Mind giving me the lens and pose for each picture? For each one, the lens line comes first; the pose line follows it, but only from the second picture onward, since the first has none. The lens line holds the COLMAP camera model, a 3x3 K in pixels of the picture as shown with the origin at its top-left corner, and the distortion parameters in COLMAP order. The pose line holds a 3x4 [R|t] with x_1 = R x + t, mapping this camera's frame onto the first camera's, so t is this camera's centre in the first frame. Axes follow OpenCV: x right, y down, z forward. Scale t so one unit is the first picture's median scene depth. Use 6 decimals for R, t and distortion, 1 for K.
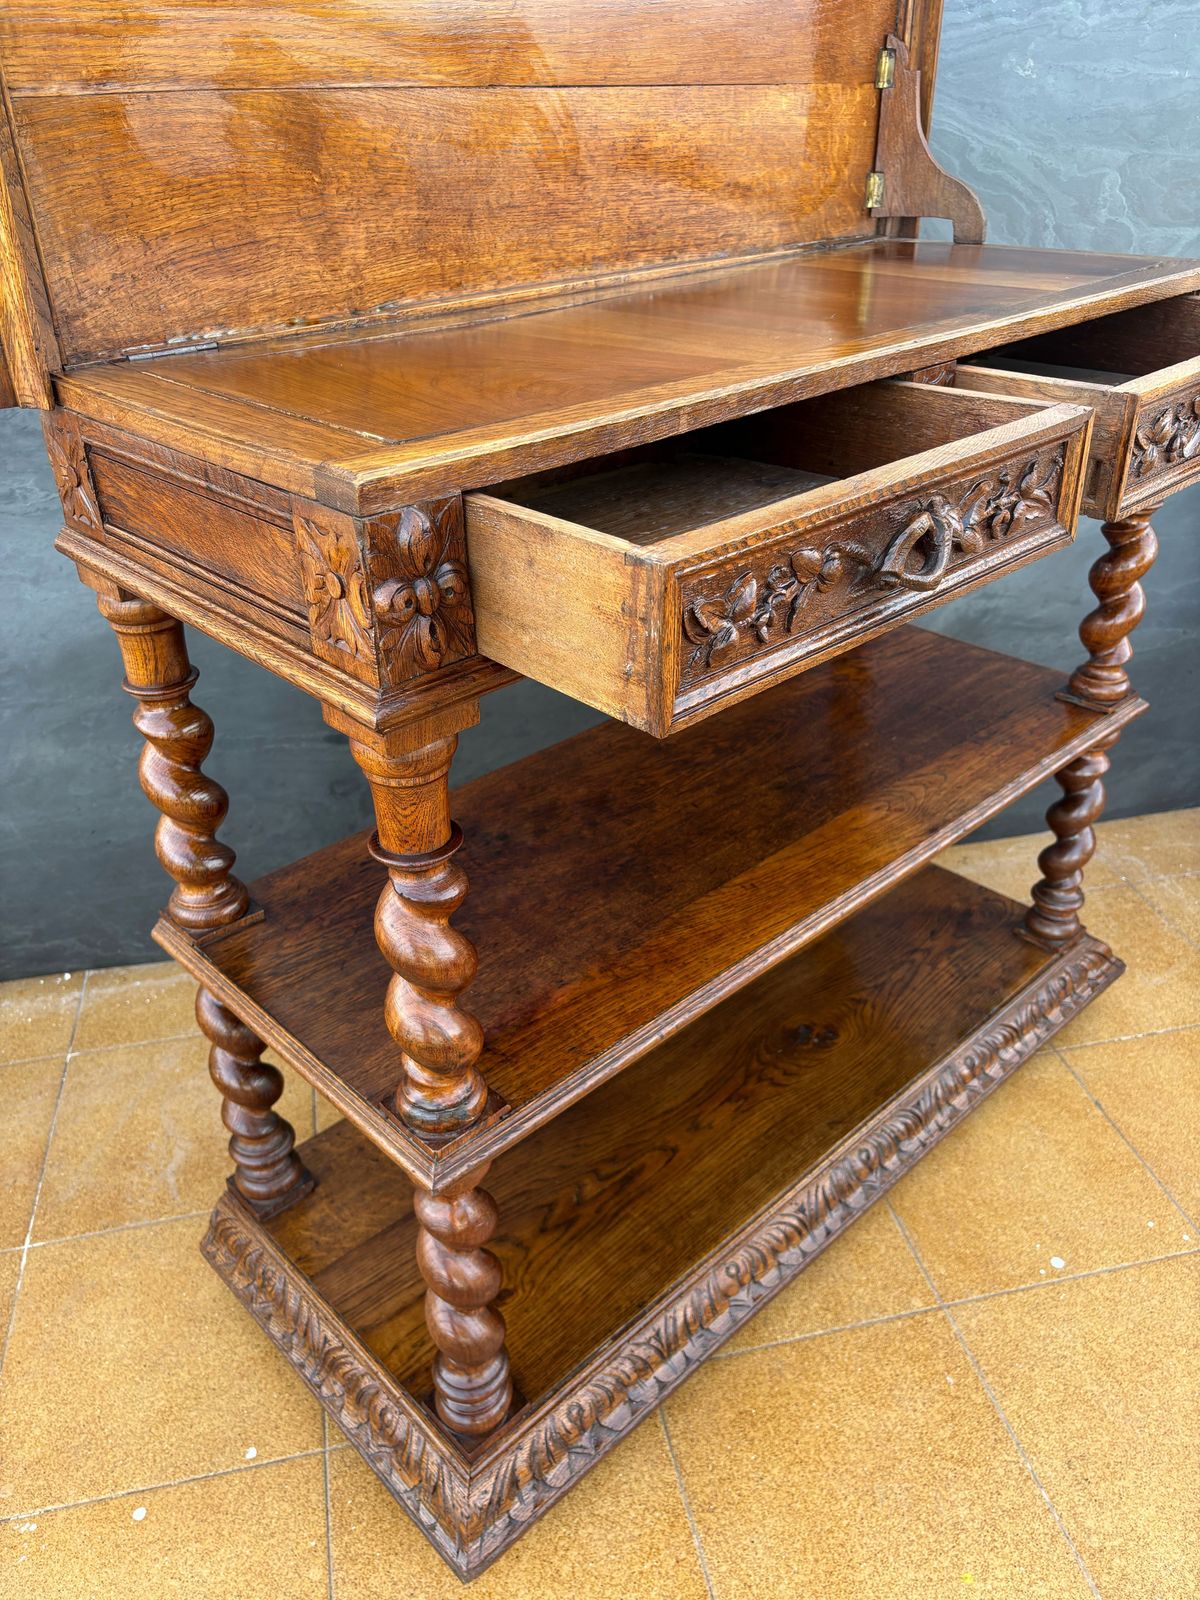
lens RADIAL K [[1215.2, 0, 606.8], [0, 1215.2, 797.2], [0, 0, 1]] dist [0.080093, -0.124392]
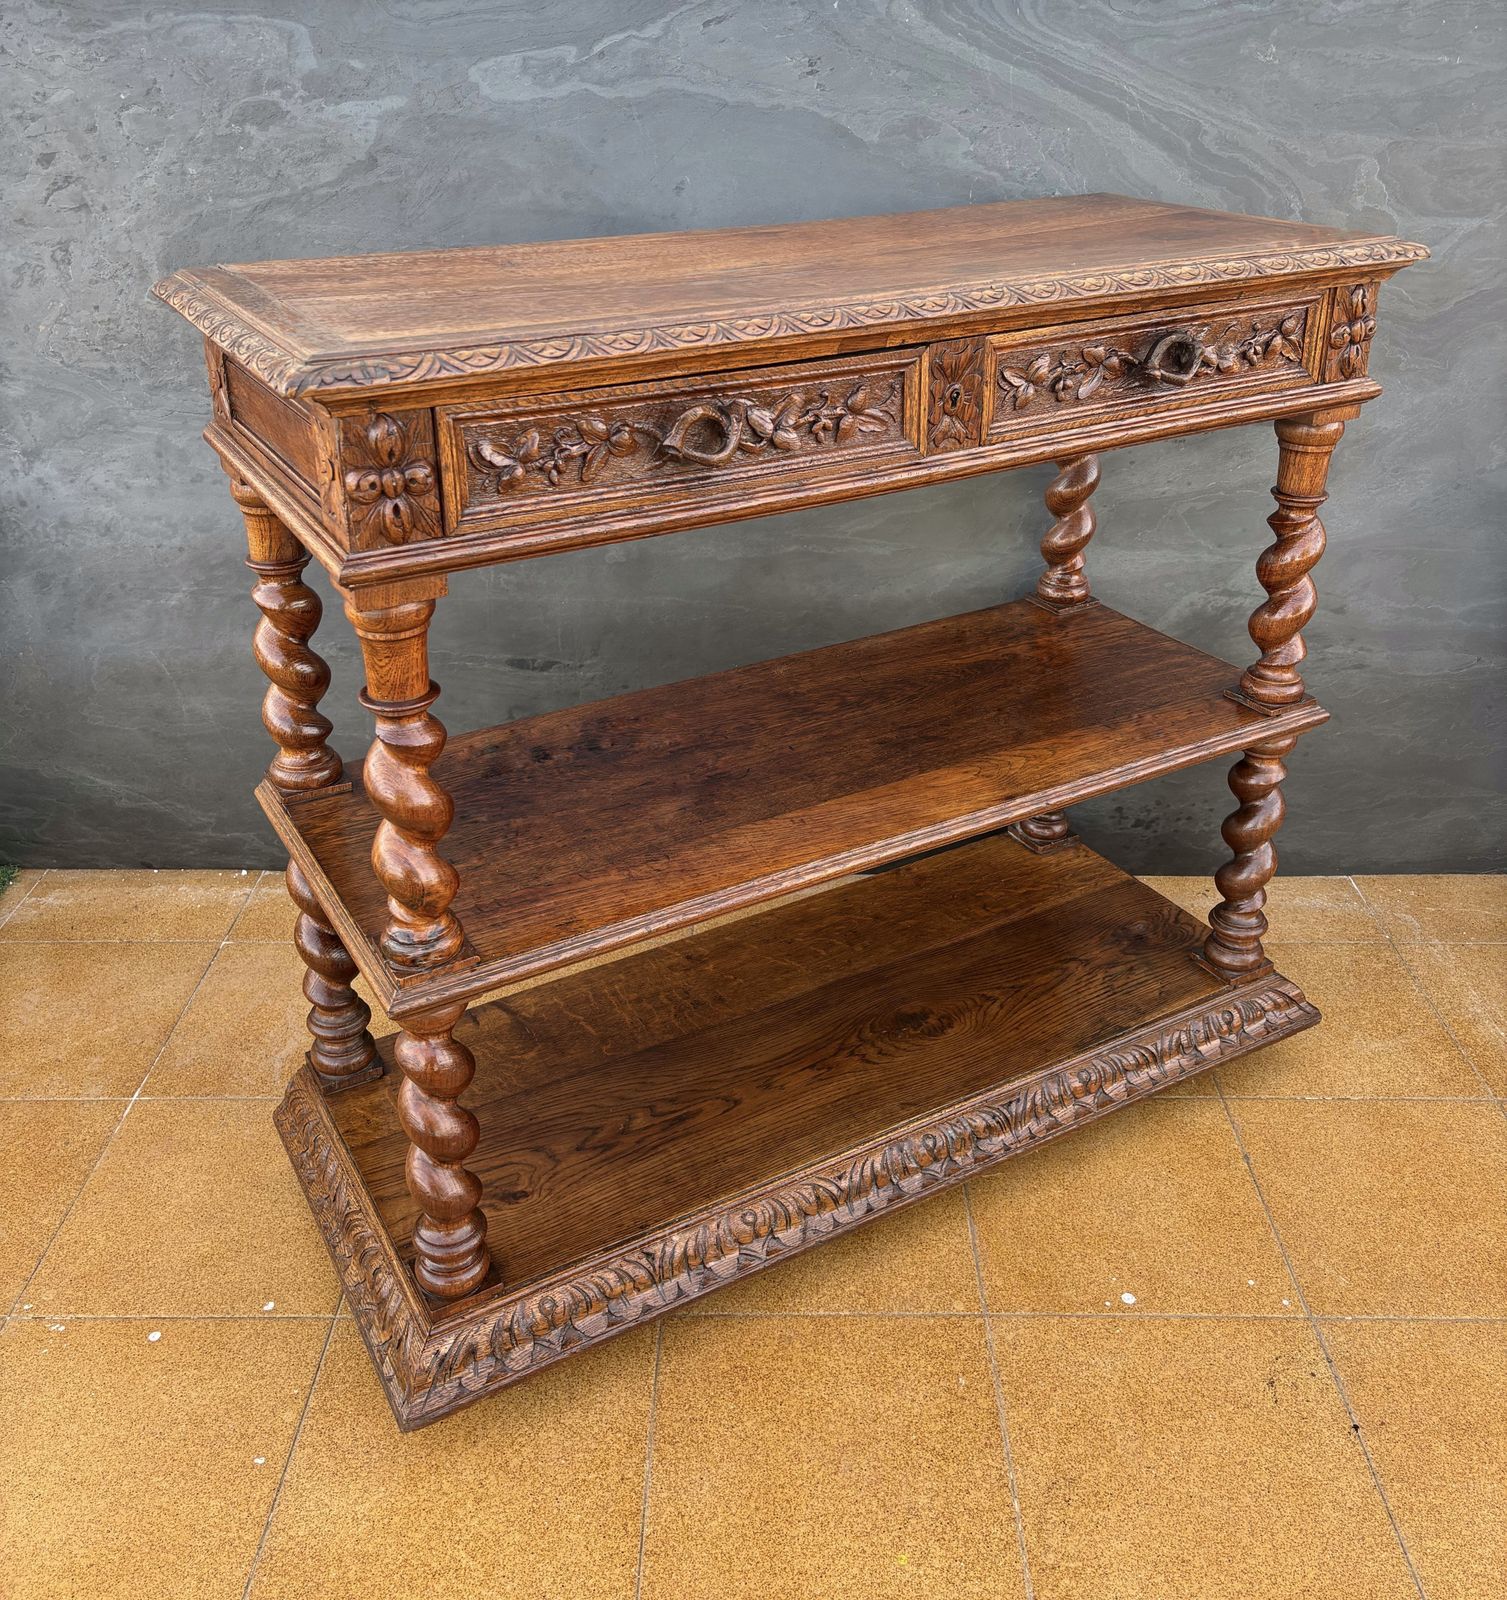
lens RADIAL K [[1521.5, 0, 762.6], [0, 1521.5, 666.6], [0, 0, 1]] dist [0.067234, -0.117349]
pose [[0.973029, 0.109871, -0.202837, 0.335254], [-0.132071, 0.986250, -0.099335, 0.076365], [0.189134, 0.123444, 0.974161, -0.264357]]
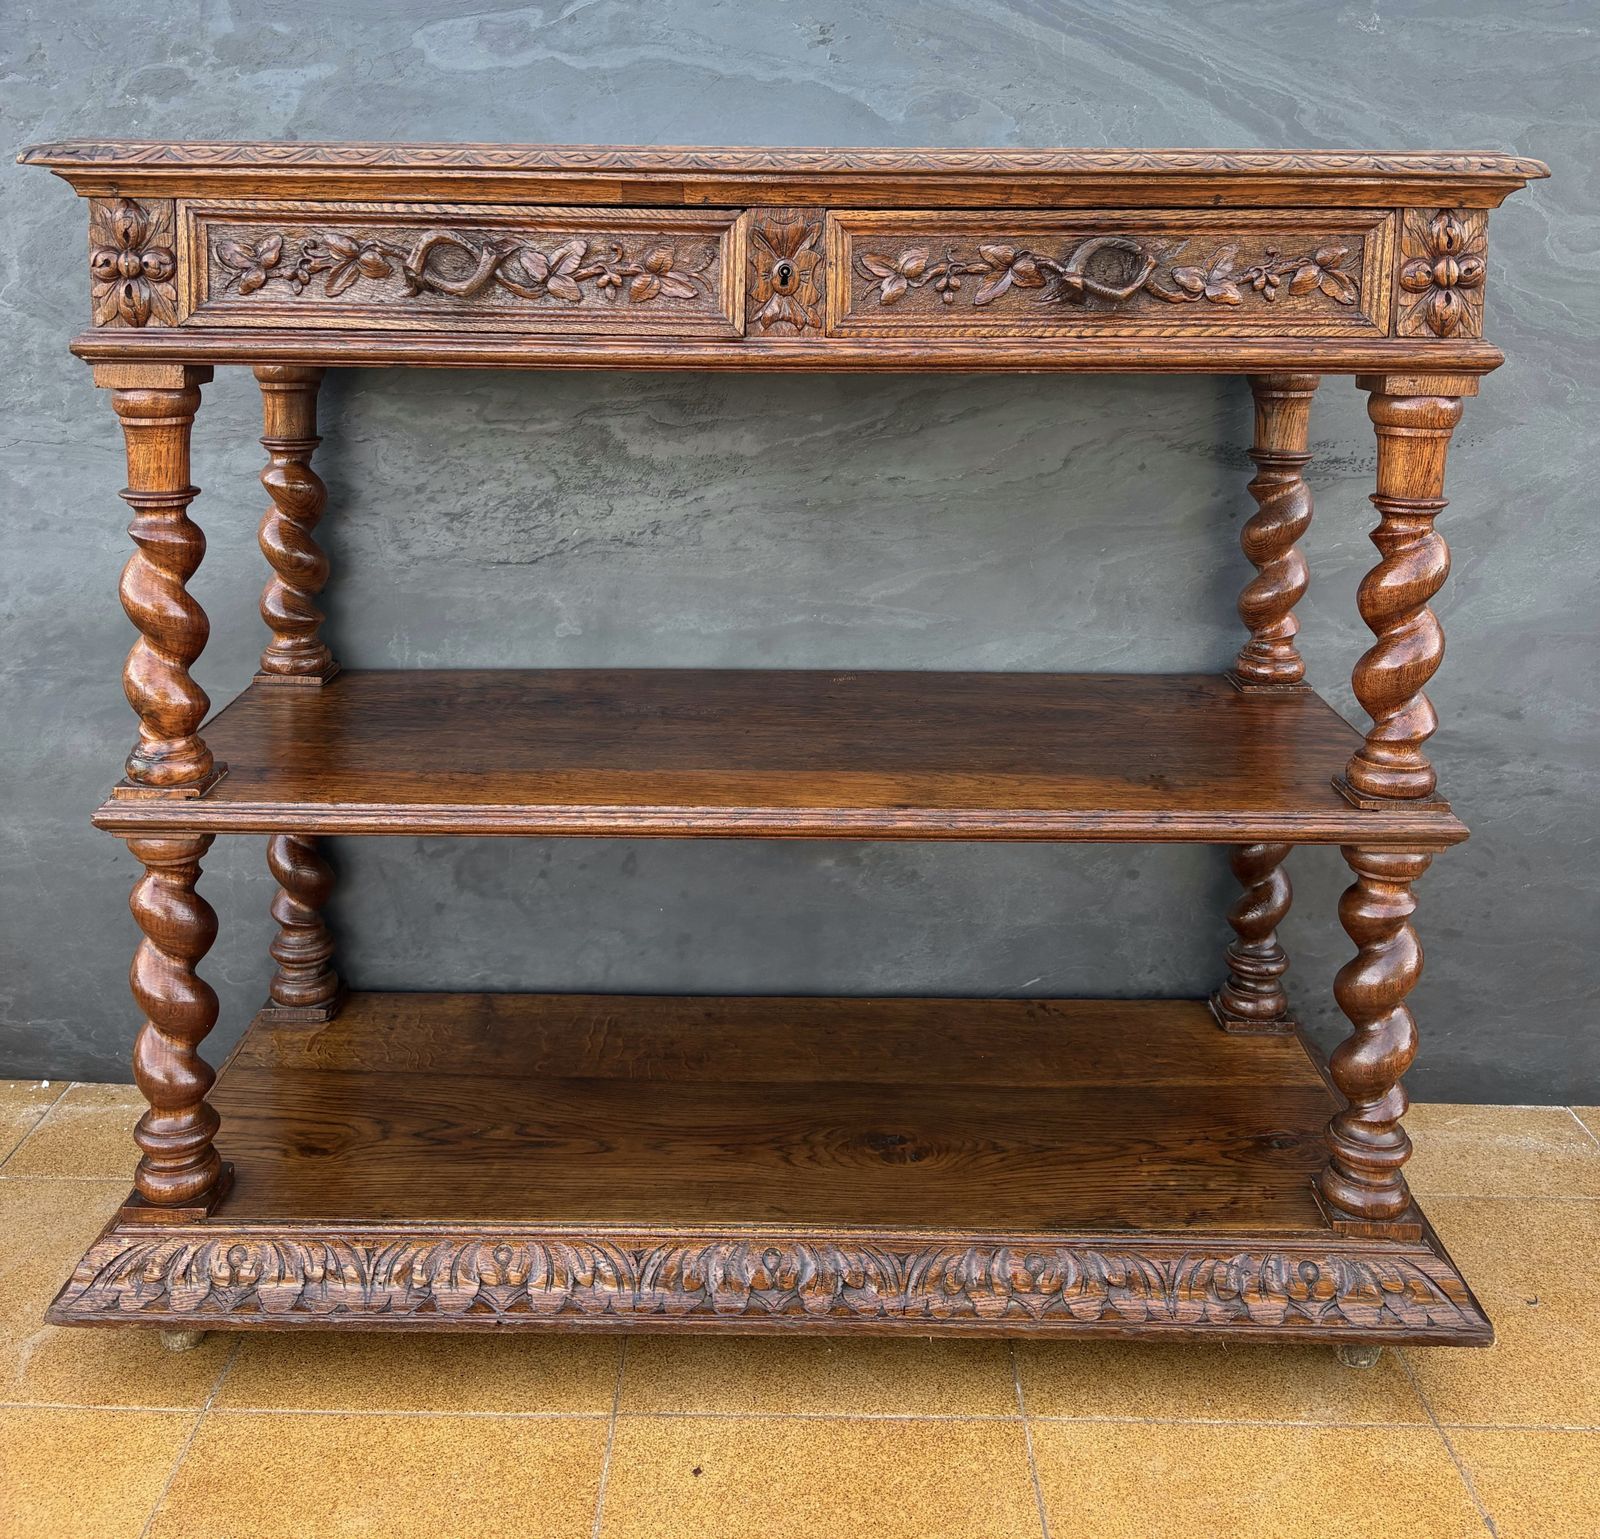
lens RADIAL K [[1694.1, 0, 785.1], [0, 1694.1, 477.2], [0, 0, 1]] dist [0.016560, 0.018102]
pose [[0.716816, 0.120221, -0.686819, 1.003932], [-0.372549, 0.898670, -0.231517, 0.125909], [0.589390, 0.421829, 0.688970, 0.134273]]
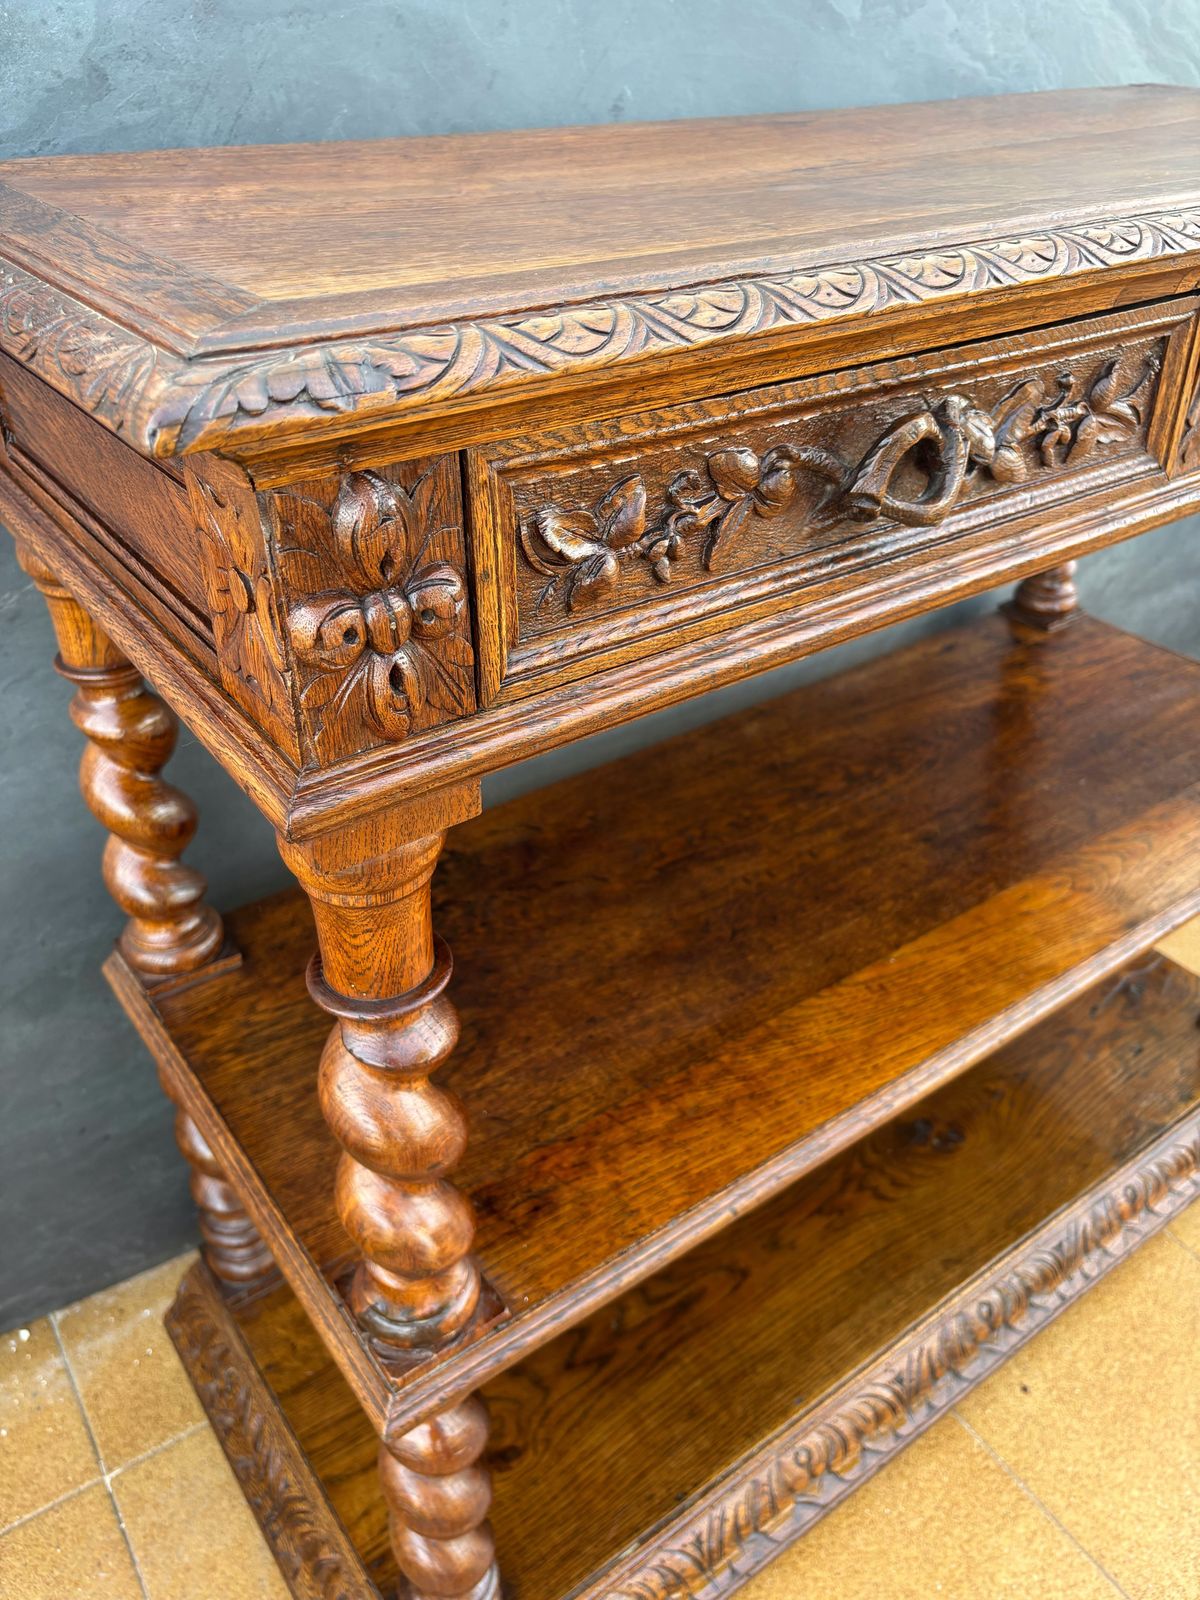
lens RADIAL K [[1230.5, 0, 600.0], [0, 1230.5, 800.0], [0, 0, 1]] dist [0.006849, 0.000261]
pose [[0.991499, 0.091589, -0.092422, 0.009301], [-0.085748, 0.994174, 0.065305, -0.075173], [0.097865, -0.056825, 0.993576, 0.247745]]
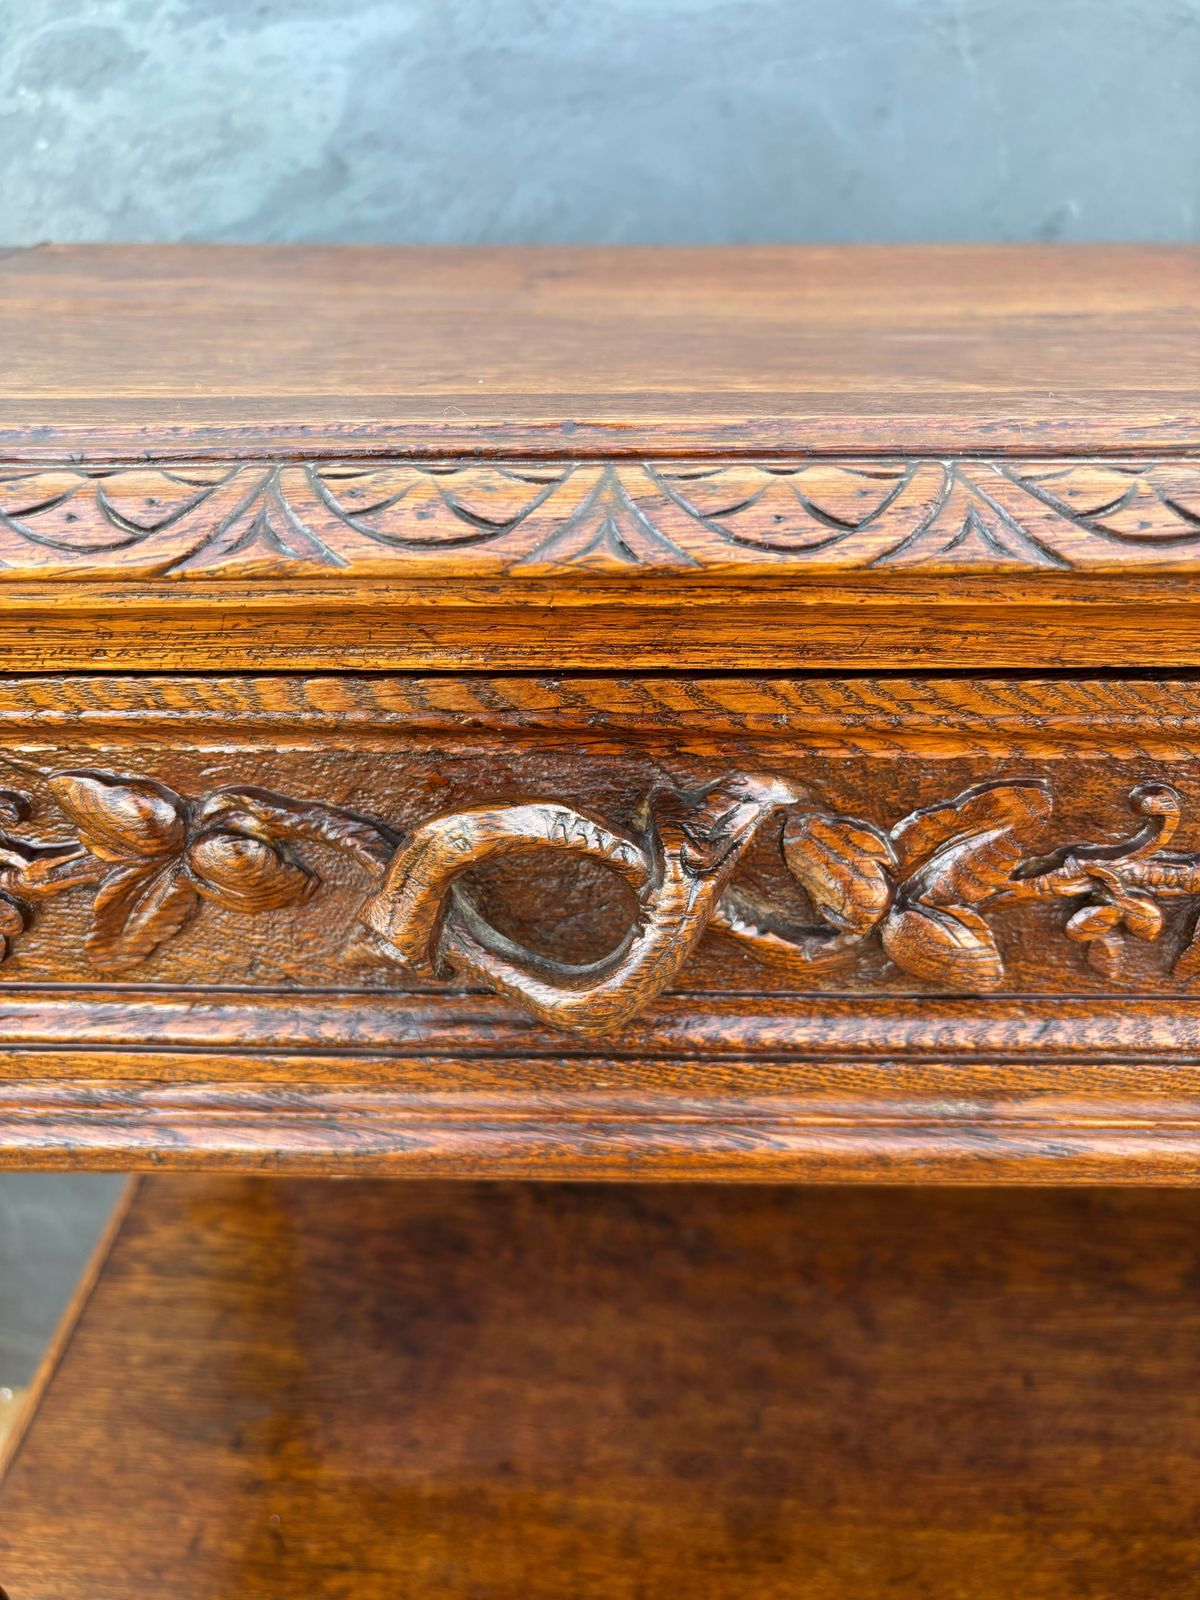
lens RADIAL K [[1254.5, 0, 605.3], [0, 1254.5, 797.3], [0, 0, 1]] dist [-0.001602, -0.012389]
pose [[0.710267, 0.339587, -0.616605, 0.201597], [-0.359289, 0.928141, 0.097296, -0.216662], [0.605336, 0.152433, 0.781237, 0.549455]]
